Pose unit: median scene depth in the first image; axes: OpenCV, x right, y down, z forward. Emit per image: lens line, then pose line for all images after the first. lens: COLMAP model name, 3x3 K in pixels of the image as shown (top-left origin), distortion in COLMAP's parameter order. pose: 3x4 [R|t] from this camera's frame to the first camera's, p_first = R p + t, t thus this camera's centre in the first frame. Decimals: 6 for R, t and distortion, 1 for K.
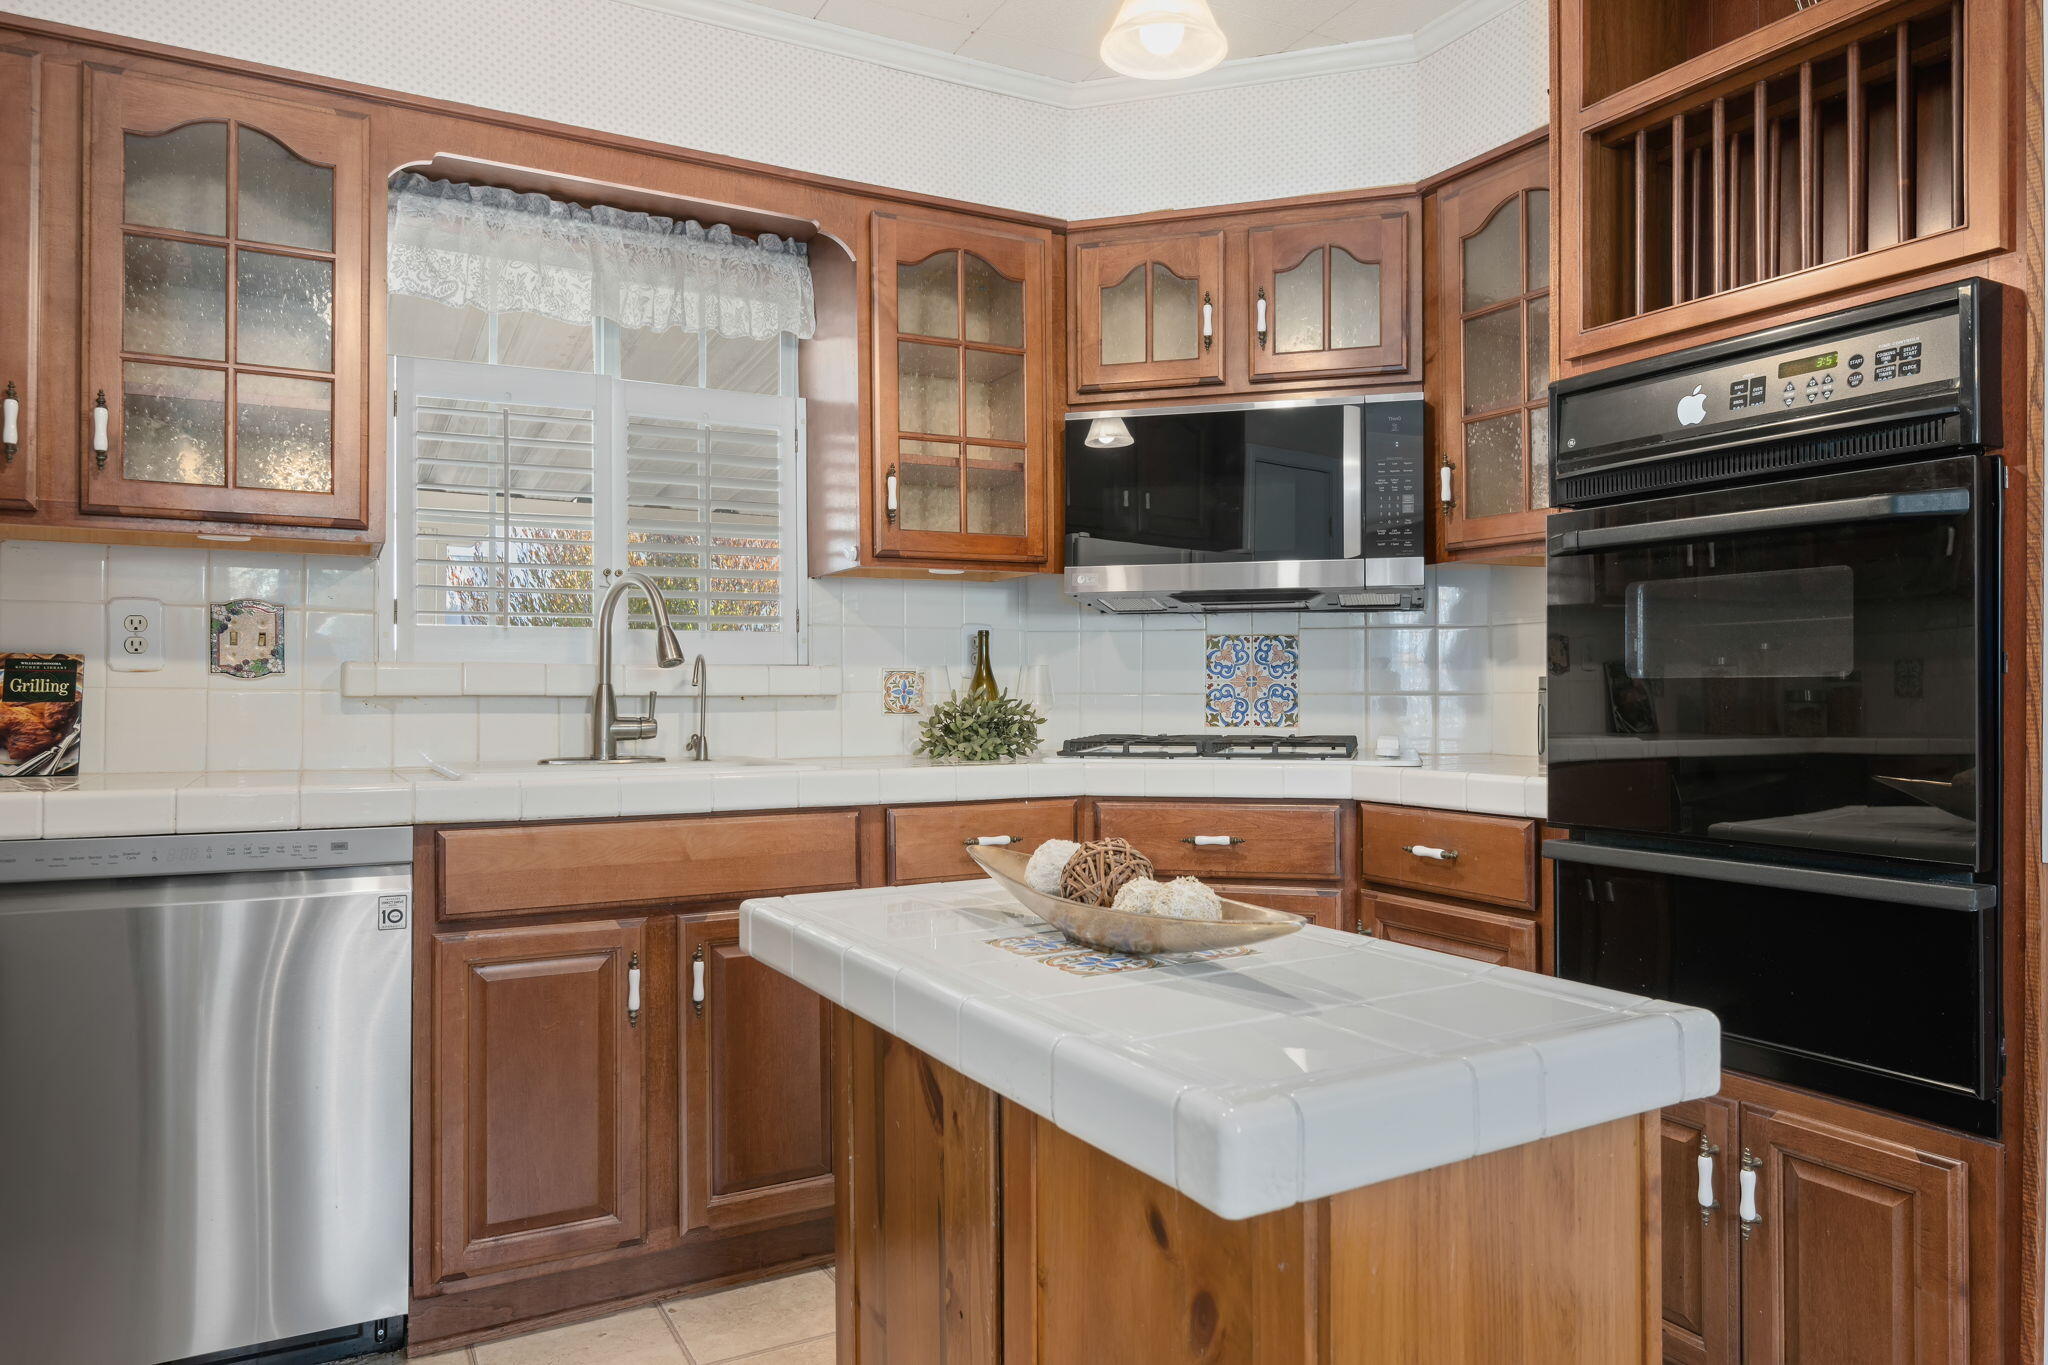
lens RADIAL K [[1317.8, 0, 1024.0], [0, 1317.8, 682.5], [0, 0, 1]] dist [-0.001957, -0.004479]
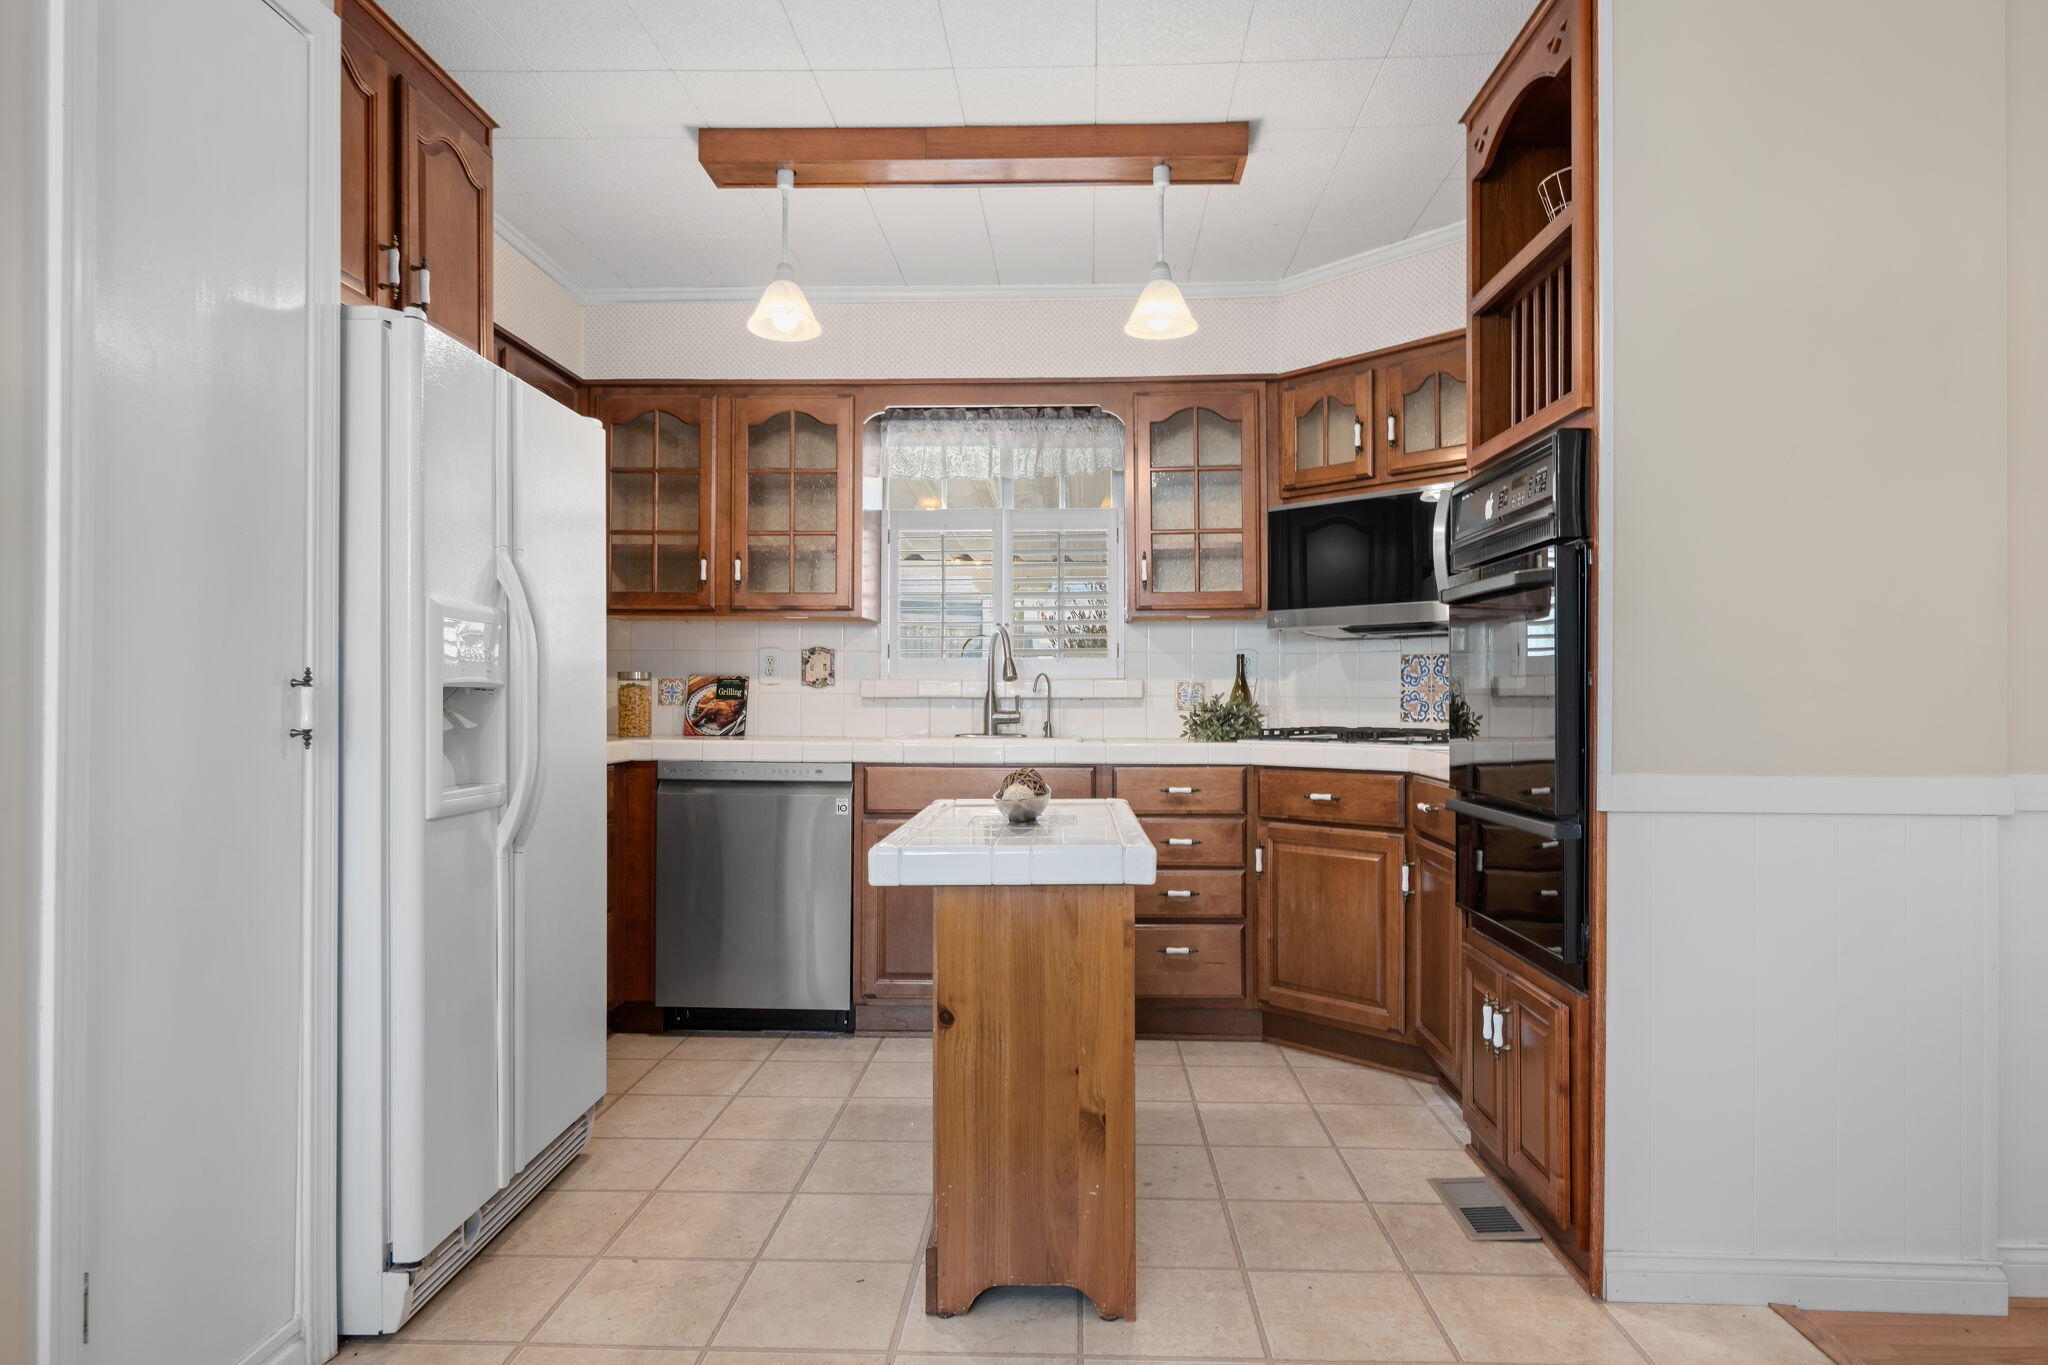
lens RADIAL K [[1191.9, 0, 1024.0], [0, 1191.9, 682.5], [0, 0, 1]] dist [-0.000582, -0.000165]
pose [[0.852468, -0.003230, -0.522769, 0.562562], [0.001322, 0.999991, -0.004024, -0.003502], [0.522778, 0.002740, 0.852465, -0.316414]]
